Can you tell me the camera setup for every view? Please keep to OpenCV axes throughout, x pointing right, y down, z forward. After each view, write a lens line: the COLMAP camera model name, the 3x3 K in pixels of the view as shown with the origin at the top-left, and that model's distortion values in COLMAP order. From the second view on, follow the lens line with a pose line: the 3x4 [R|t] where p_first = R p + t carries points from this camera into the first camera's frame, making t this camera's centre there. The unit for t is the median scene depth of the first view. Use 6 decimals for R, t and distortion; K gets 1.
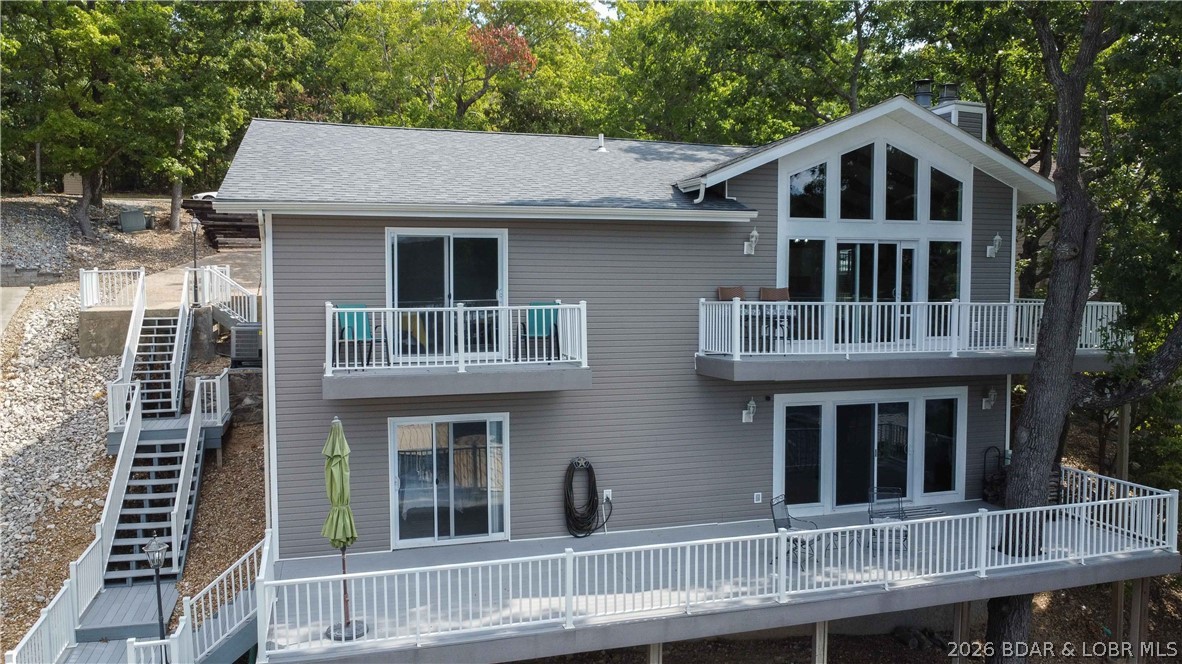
lens RADIAL K [[859.6, 0, 591.0], [0, 859.6, 332.0], [0, 0, 1]] dist [-0.036752, -0.003159]
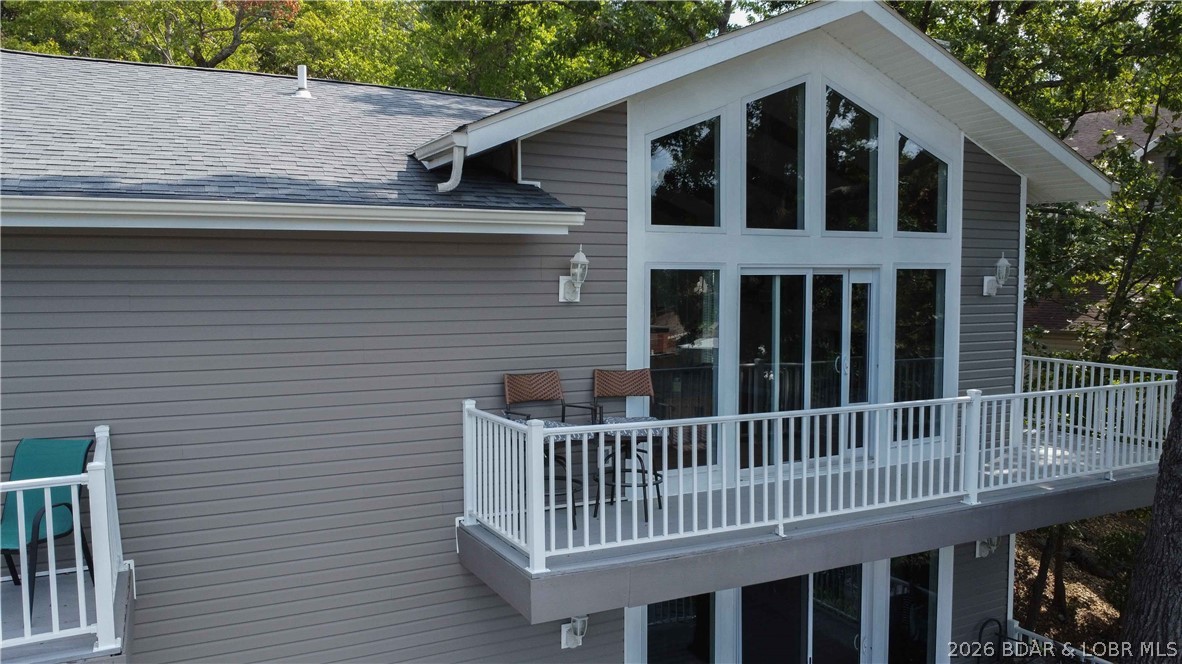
lens RADIAL K [[859.6, 0, 591.0], [0, 859.6, 332.0], [0, 0, 1]] dist [-0.036752, -0.003159]
pose [[0.983520, -0.014061, 0.180250, 0.106338], [0.013911, 0.999901, 0.002097, -0.072268], [-0.180262, 0.000445, 0.983619, 0.512104]]
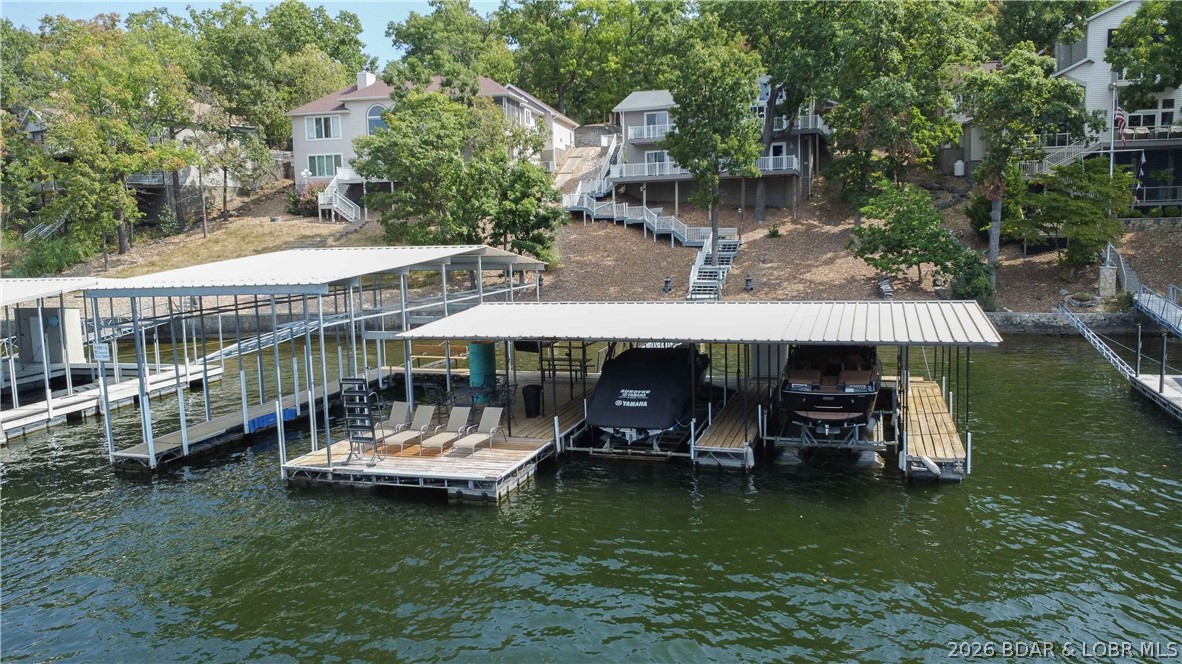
lens RADIAL K [[865.8, 0, 594.3], [0, 865.8, 326.8], [0, 0, 1]] dist [-0.031430, 0.009509]
pose [[0.811003, 0.044548, -0.583343, 2.196969], [-0.009918, 0.998000, 0.062425, 0.709372], [0.584958, -0.044842, 0.809823, -2.888648]]
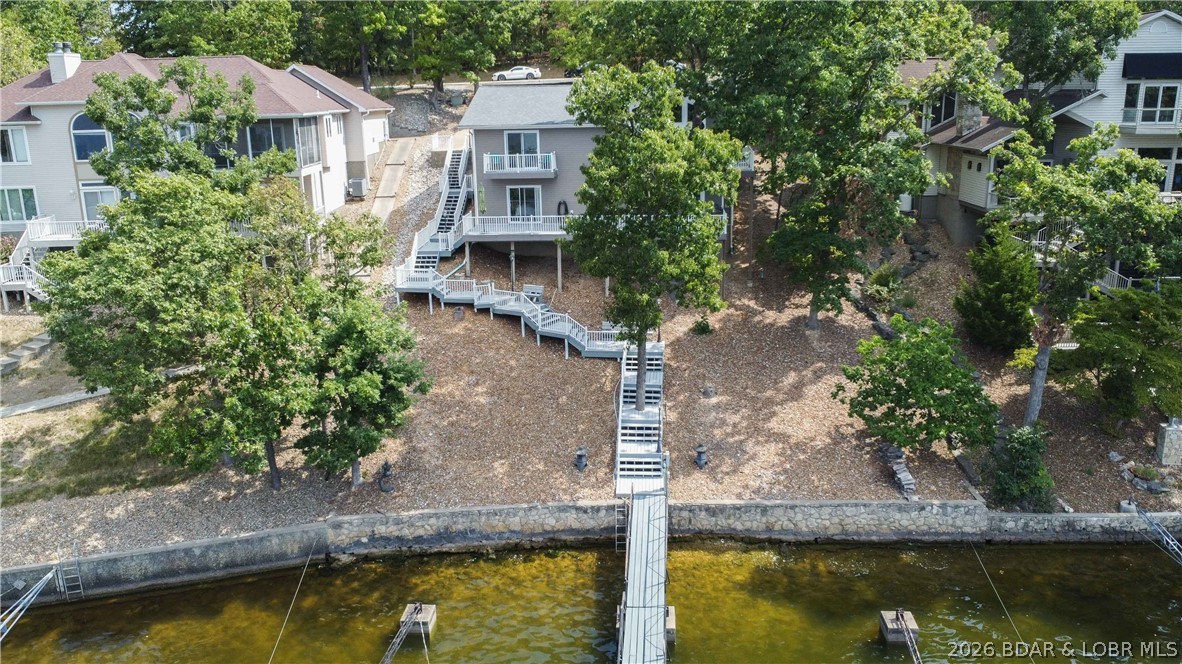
lens RADIAL K [[890.9, 0, 591.0], [0, 890.9, 332.0], [0, 0, 1]] dist [-0.030486, -0.006563]
pose [[0.925527, 0.079381, -0.370268, 1.302000], [-0.002271, 0.978928, 0.204195, -0.050382], [0.378675, -0.188147, 0.906204, -2.008642]]
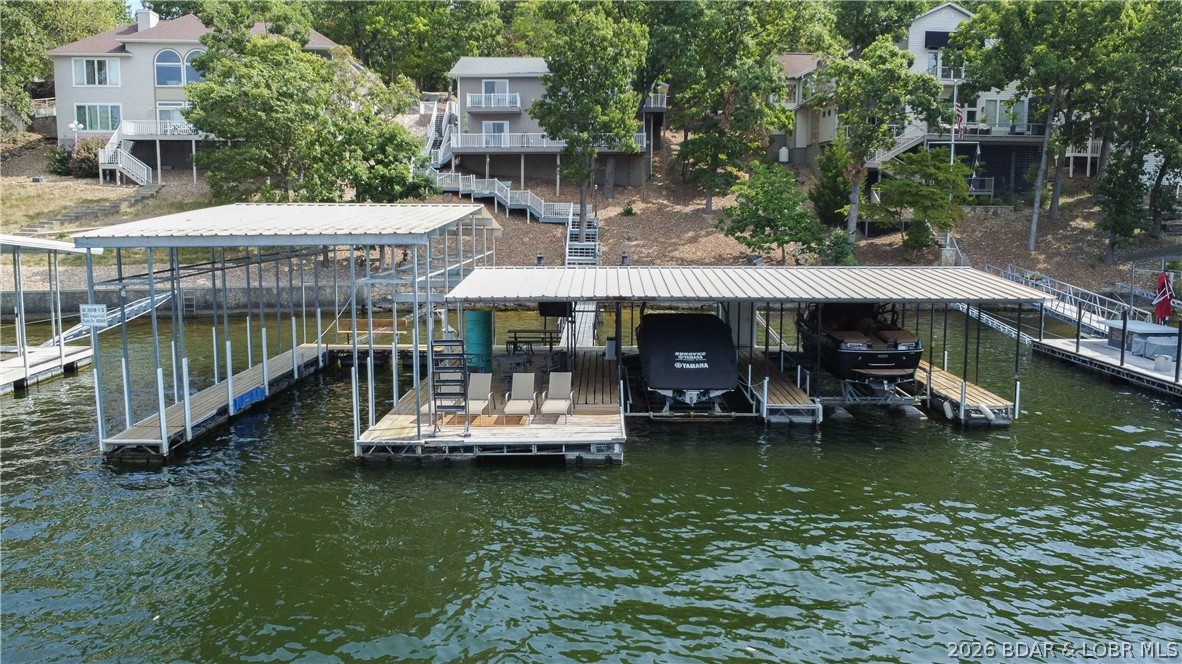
lens RADIAL K [[918.0, 0, 591.0], [0, 918.0, 332.0], [0, 0, 1]] dist [-0.013174, -0.038529]
pose [[0.947547, 0.043932, -0.316582, 1.718938], [-0.022286, 0.997179, 0.071675, 0.768493], [0.318838, -0.060860, 0.945853, -3.171332]]
